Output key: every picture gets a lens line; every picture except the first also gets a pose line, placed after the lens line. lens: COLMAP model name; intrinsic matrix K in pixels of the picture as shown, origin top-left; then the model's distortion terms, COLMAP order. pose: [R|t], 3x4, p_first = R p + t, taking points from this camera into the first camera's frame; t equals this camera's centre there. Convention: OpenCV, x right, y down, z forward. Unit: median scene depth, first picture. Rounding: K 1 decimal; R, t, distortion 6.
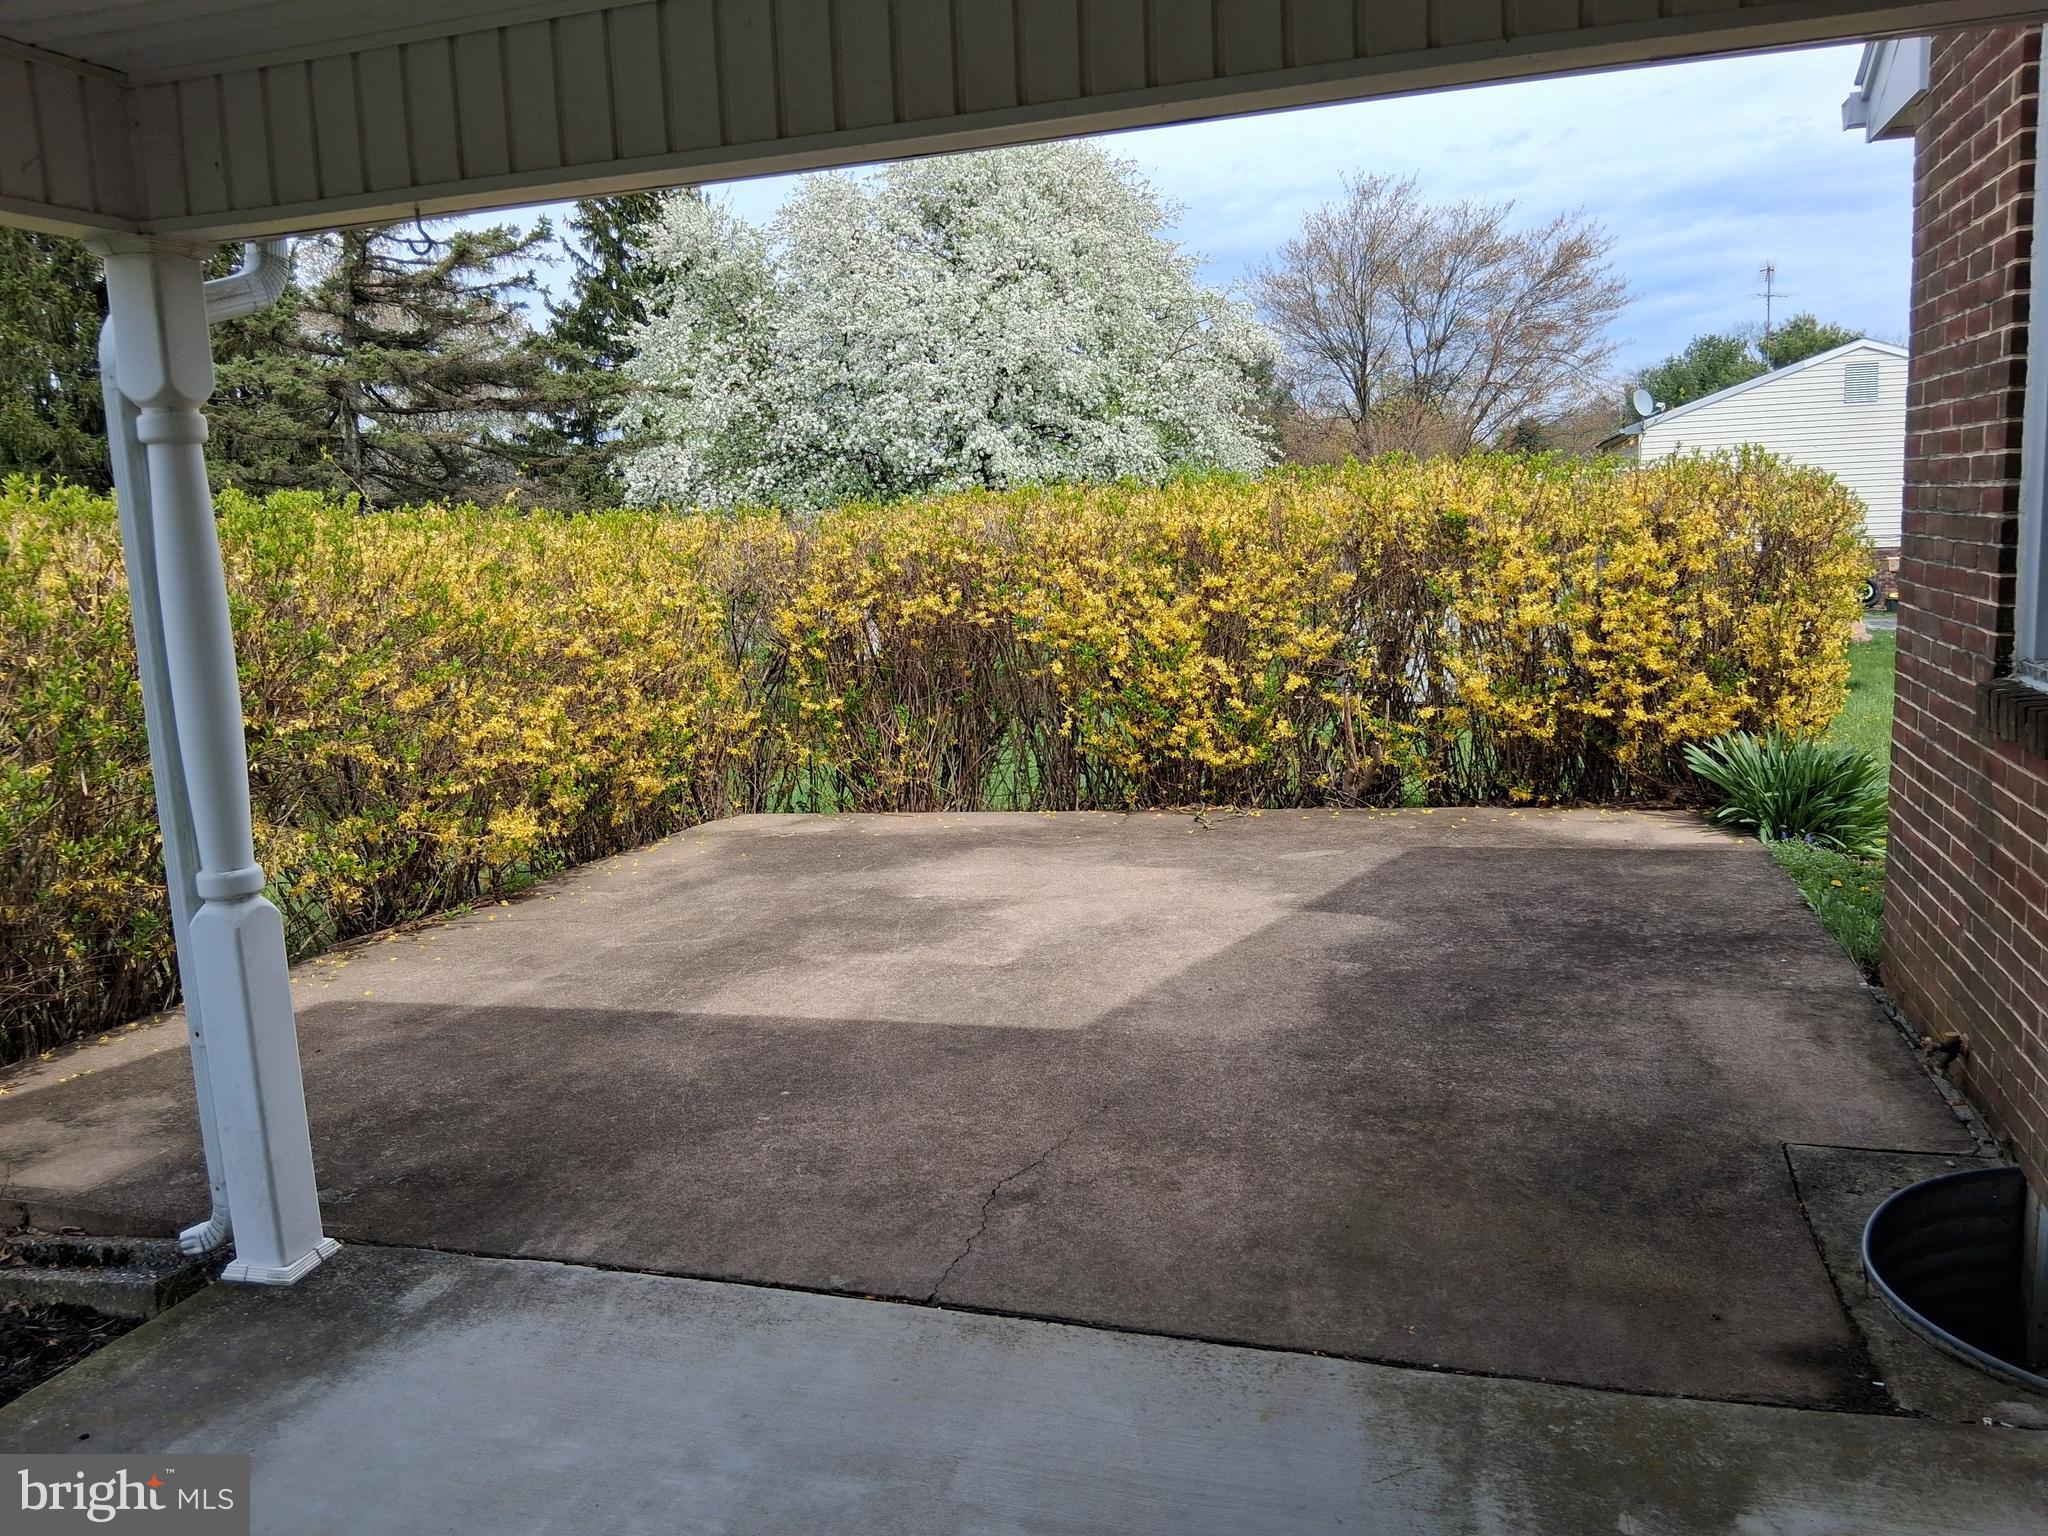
lens RADIAL K [[1547.8, 0, 1024.0], [0, 1547.8, 768.0], [0, 0, 1]] dist [0.109263, -0.184120]
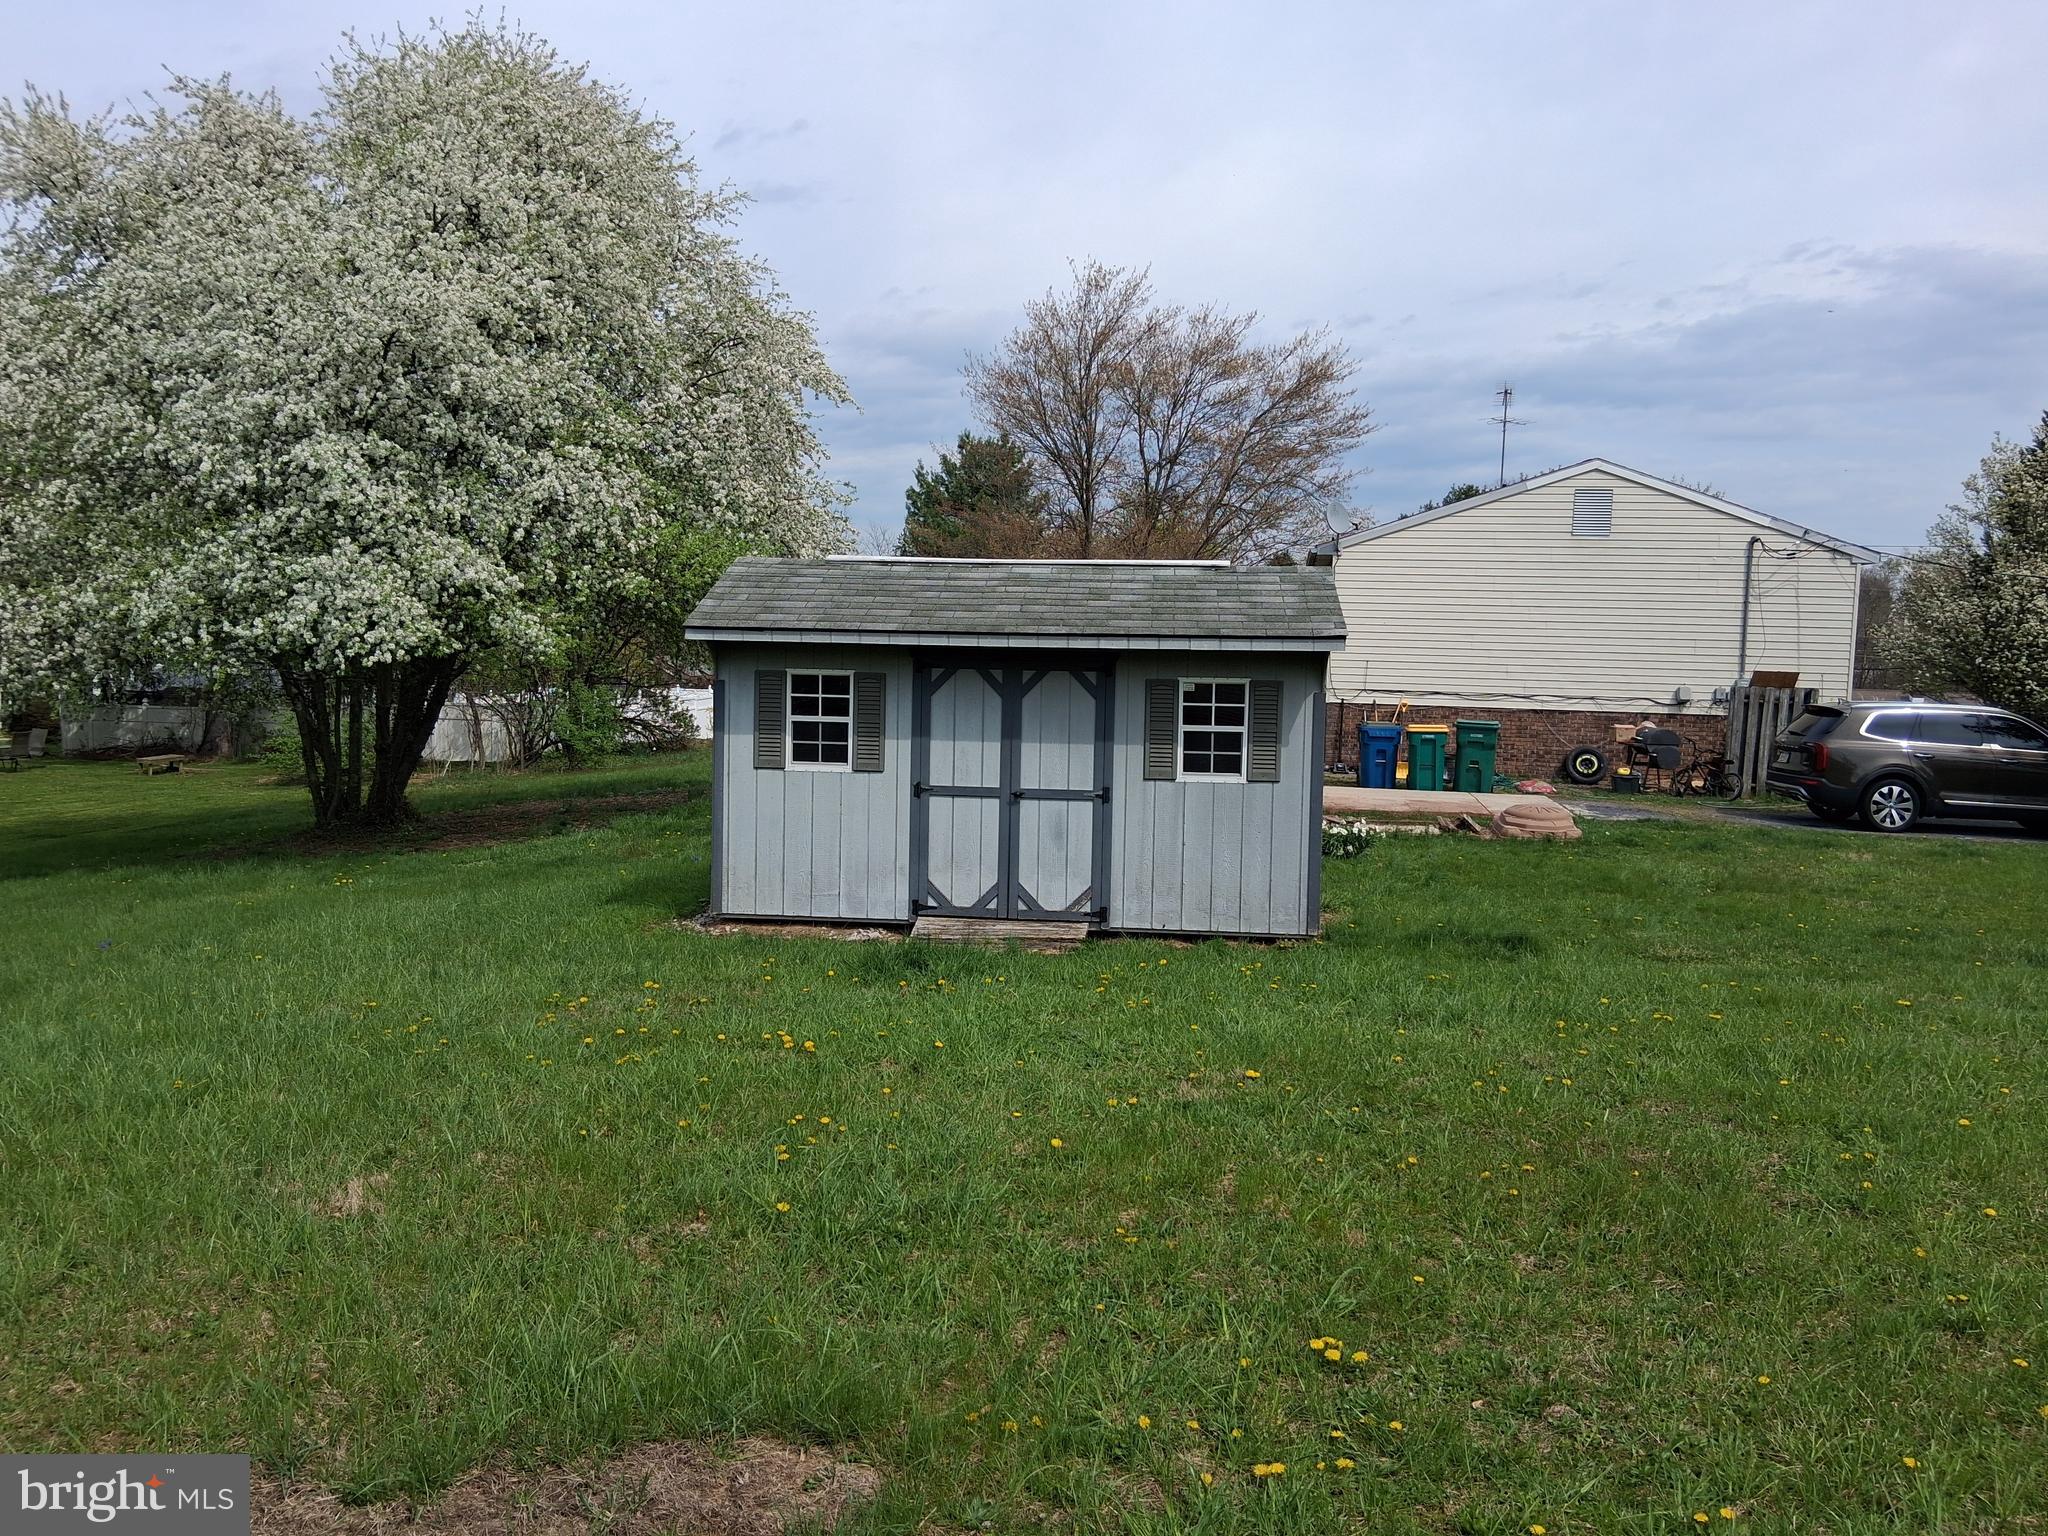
lens RADIAL K [[1547.8, 0, 1024.0], [0, 1547.8, 768.0], [0, 0, 1]] dist [0.109263, -0.184120]
pose [[0.989602, 0.063932, 0.128845, 0.181877], [-0.054833, 0.995826, -0.072971, -0.045048], [-0.132972, 0.065147, 0.988976, 0.301981]]
